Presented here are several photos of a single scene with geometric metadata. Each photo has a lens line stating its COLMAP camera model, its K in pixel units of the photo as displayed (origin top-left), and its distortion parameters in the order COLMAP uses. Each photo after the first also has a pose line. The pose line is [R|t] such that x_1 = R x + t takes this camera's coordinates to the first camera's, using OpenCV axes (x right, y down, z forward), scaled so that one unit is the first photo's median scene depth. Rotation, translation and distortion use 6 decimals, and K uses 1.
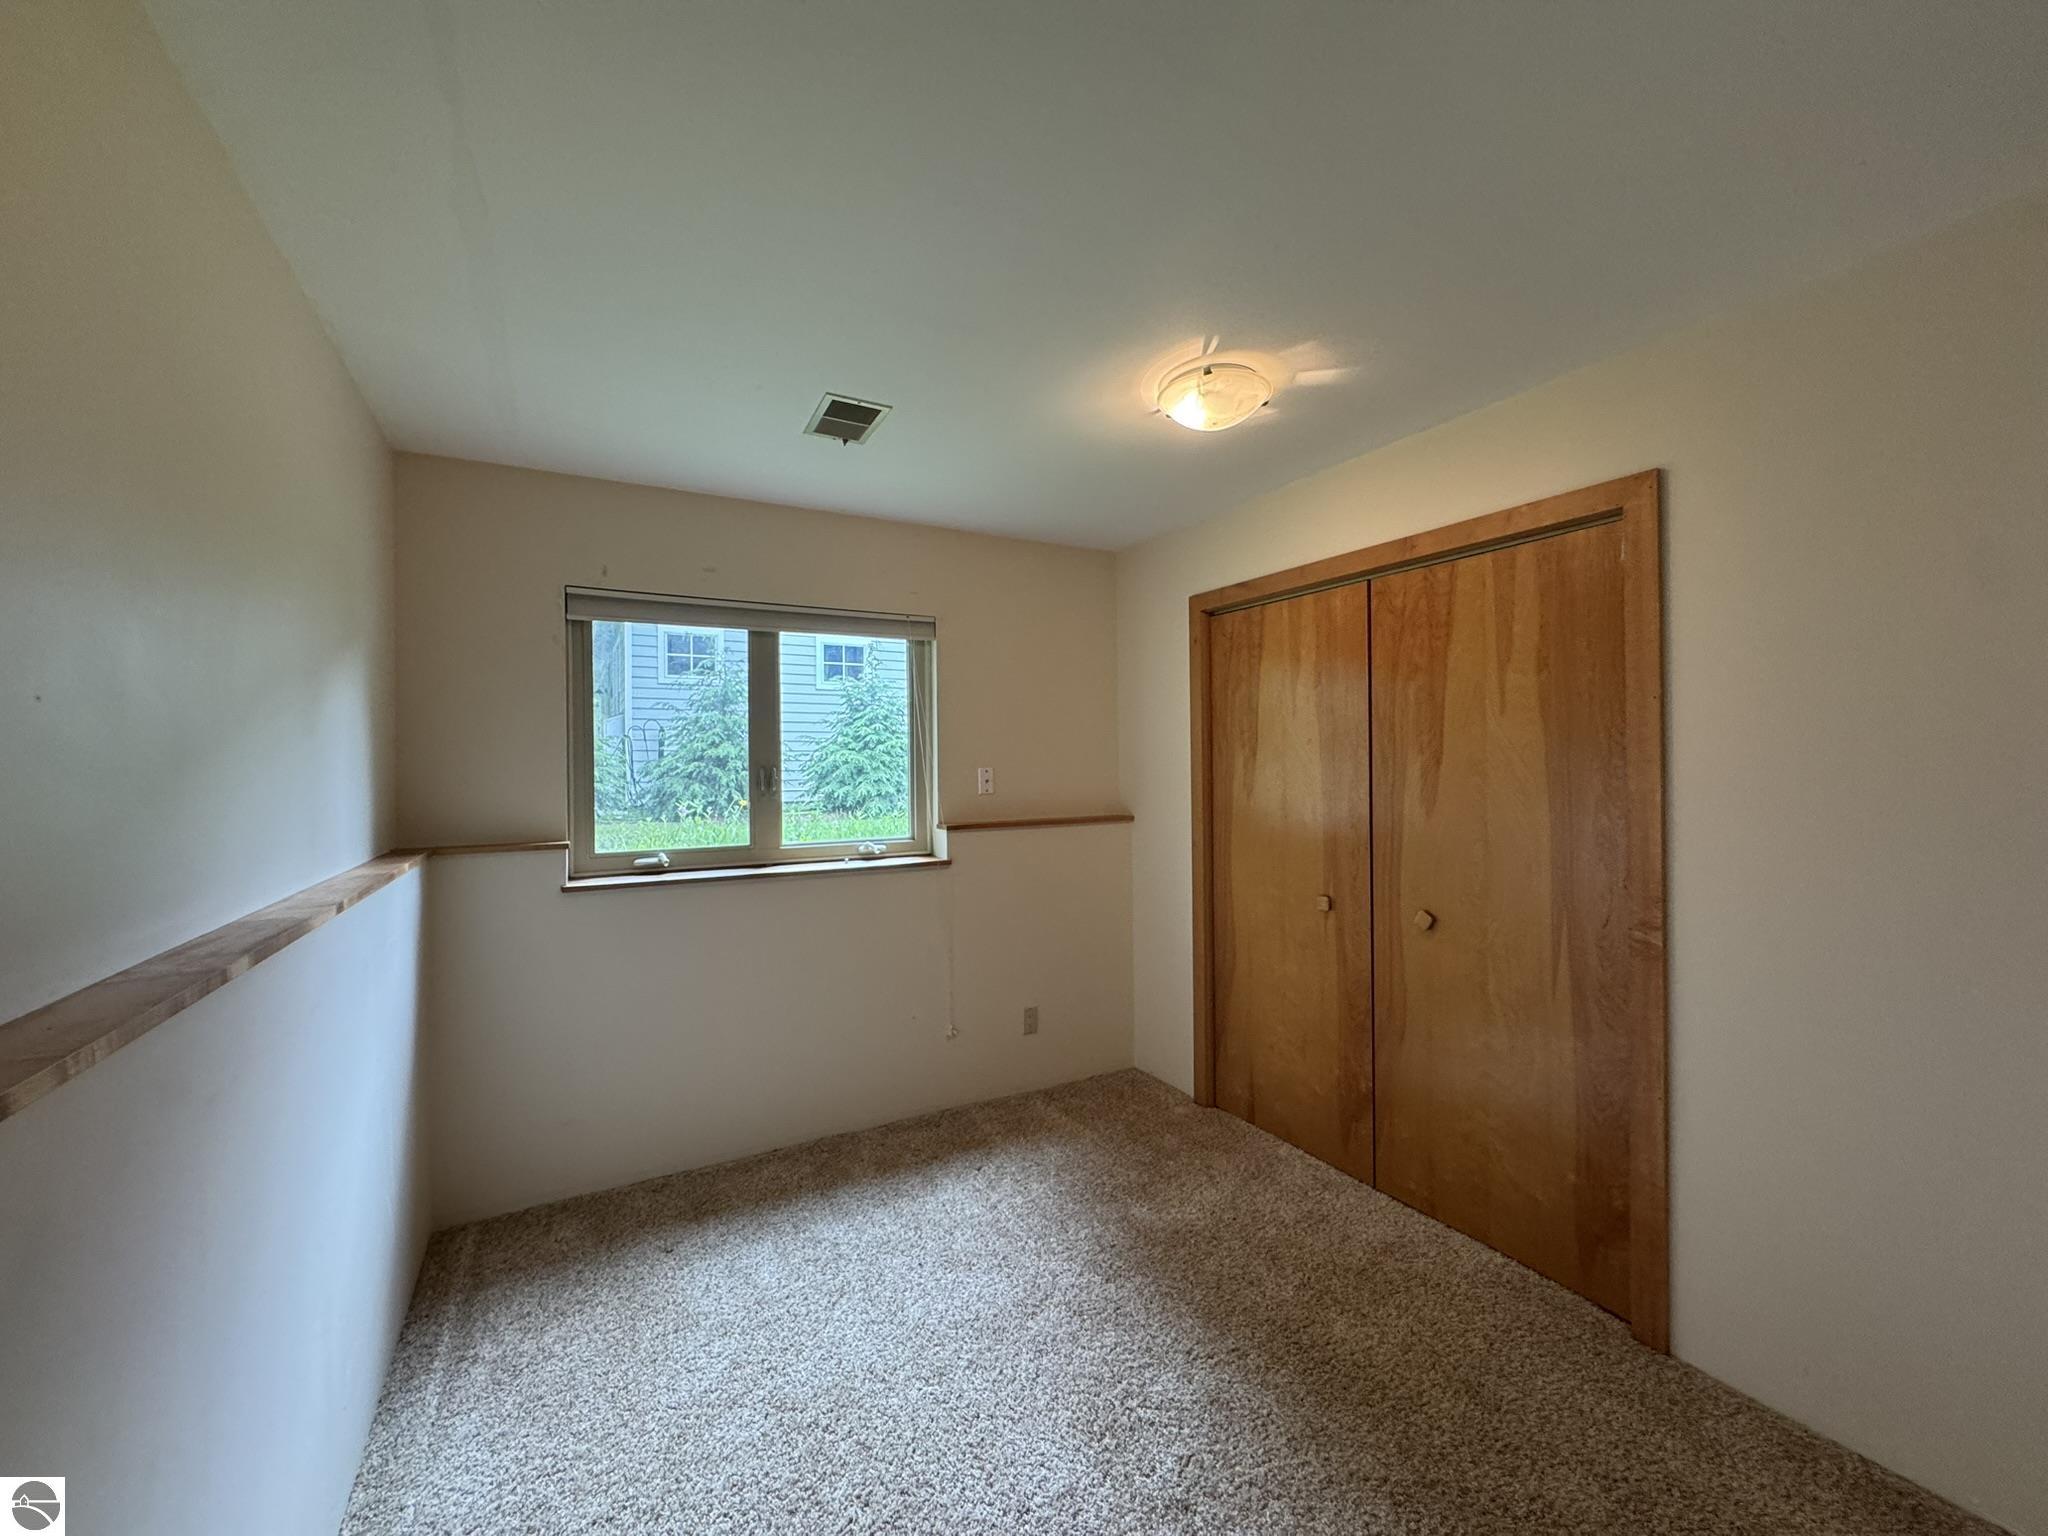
lens RADIAL K [[815.3, 0, 1021.1], [0, 815.3, 763.2], [0, 0, 1]] dist [-0.000869, -0.000153]
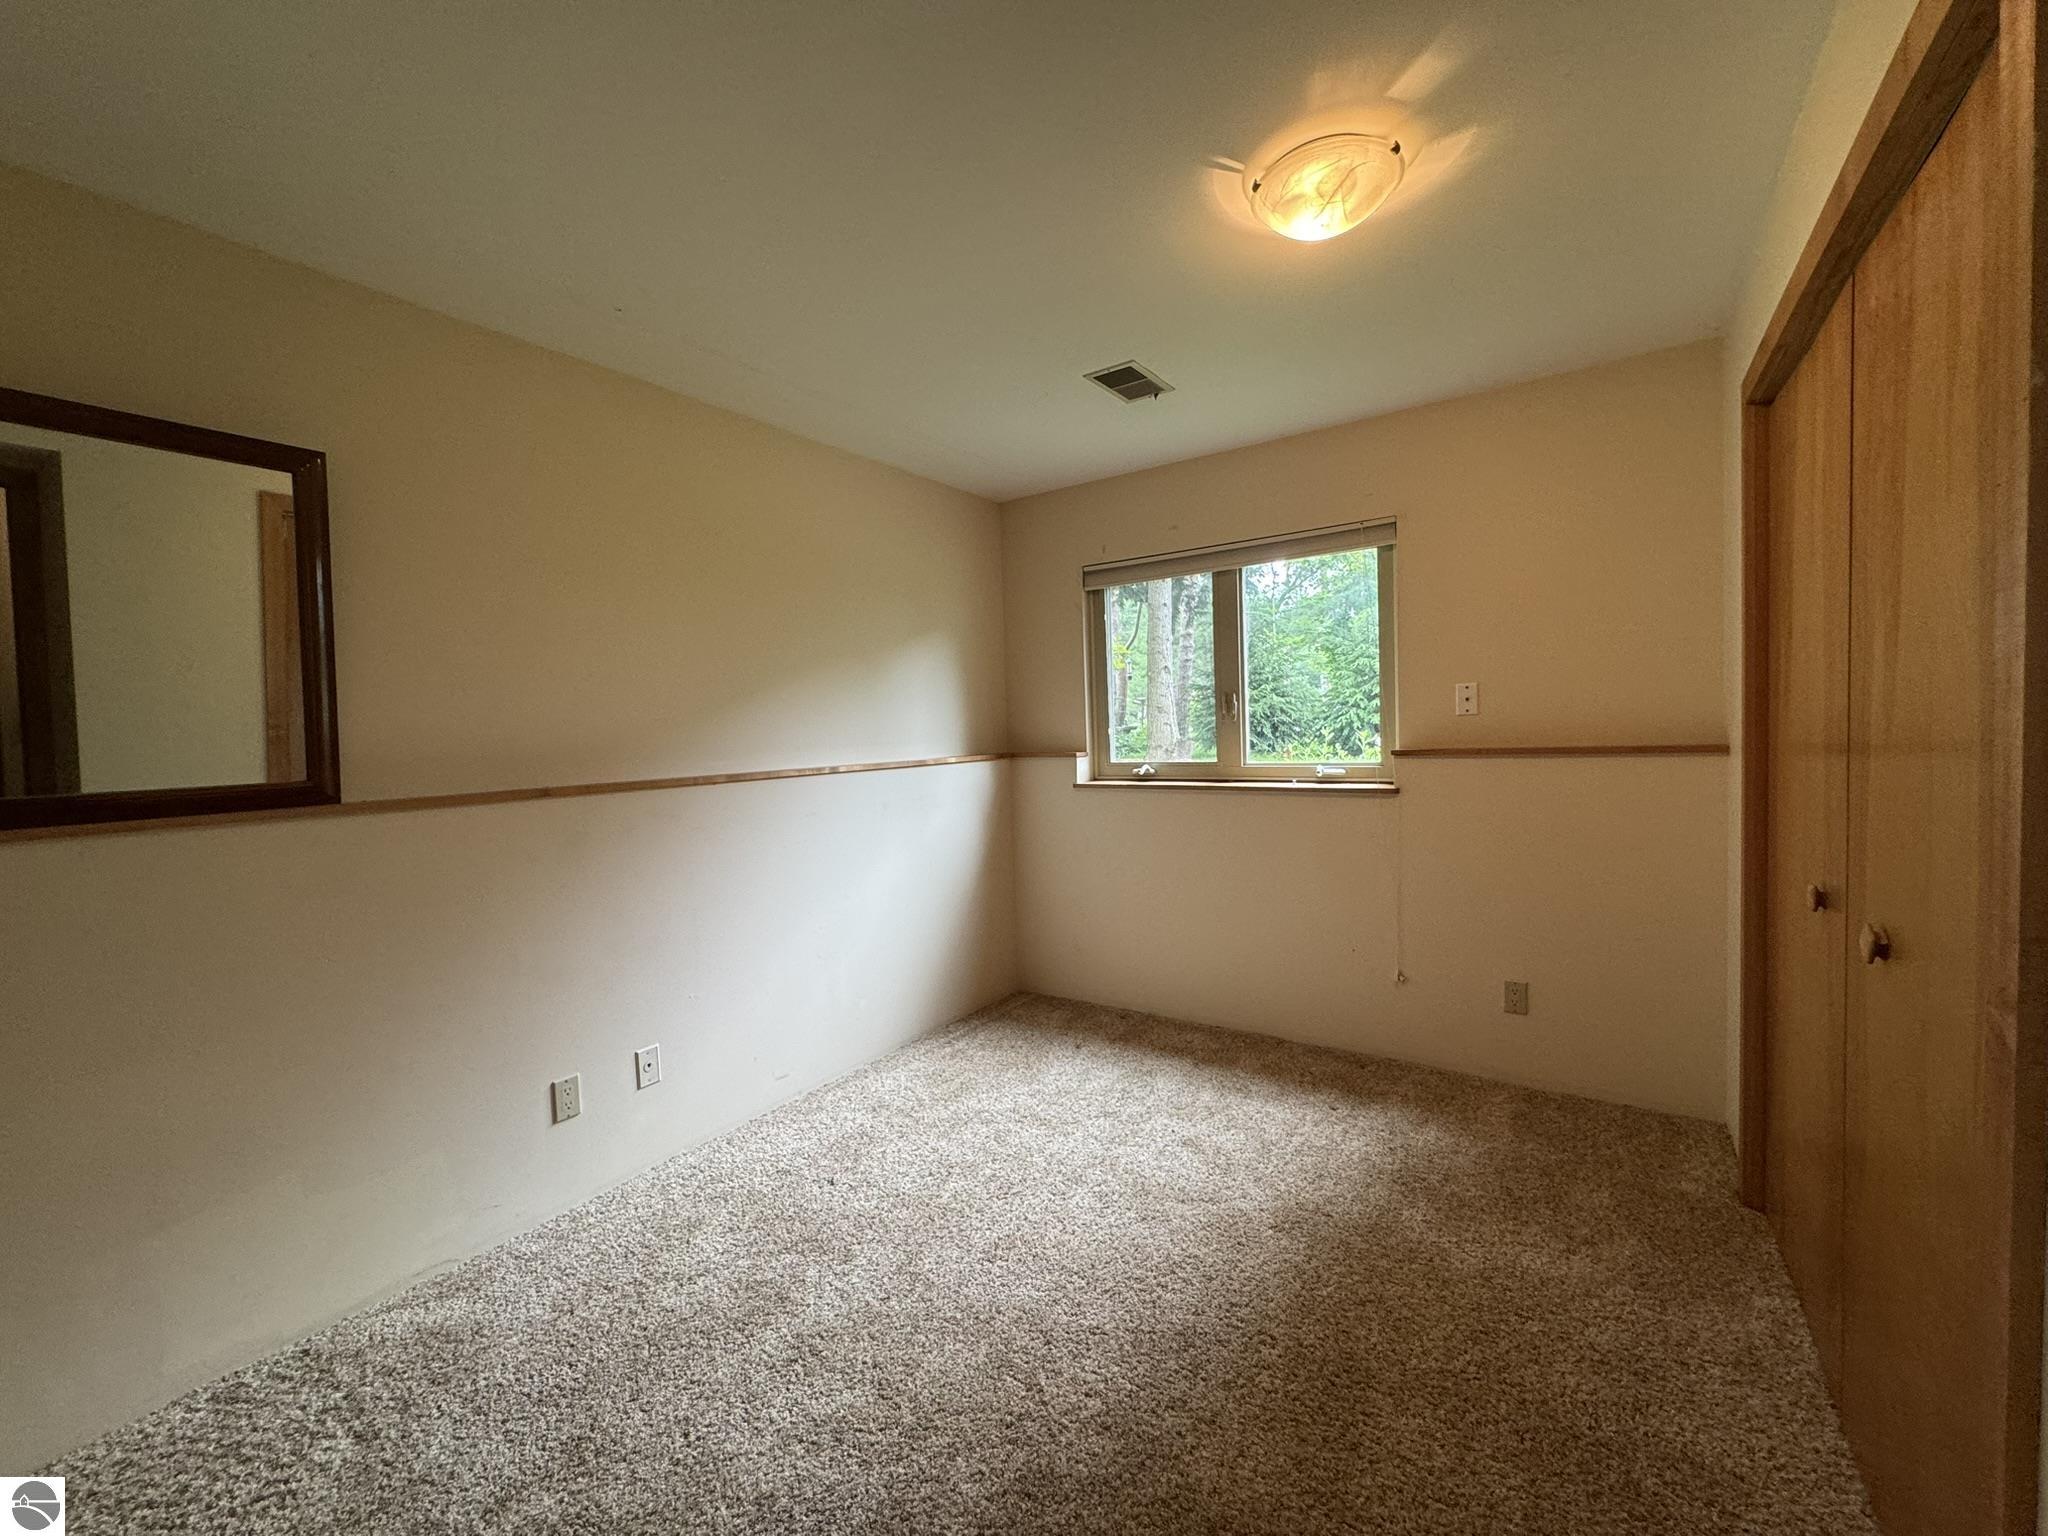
lens RADIAL K [[815.3, 0, 1021.1], [0, 815.3, 763.2], [0, 0, 1]] dist [-0.000869, -0.000153]
pose [[0.438528, 0.034671, -0.898048, 0.616009], [0.032346, 0.997999, 0.054324, 0.033512], [0.898135, -0.052871, 0.436529, 0.277197]]
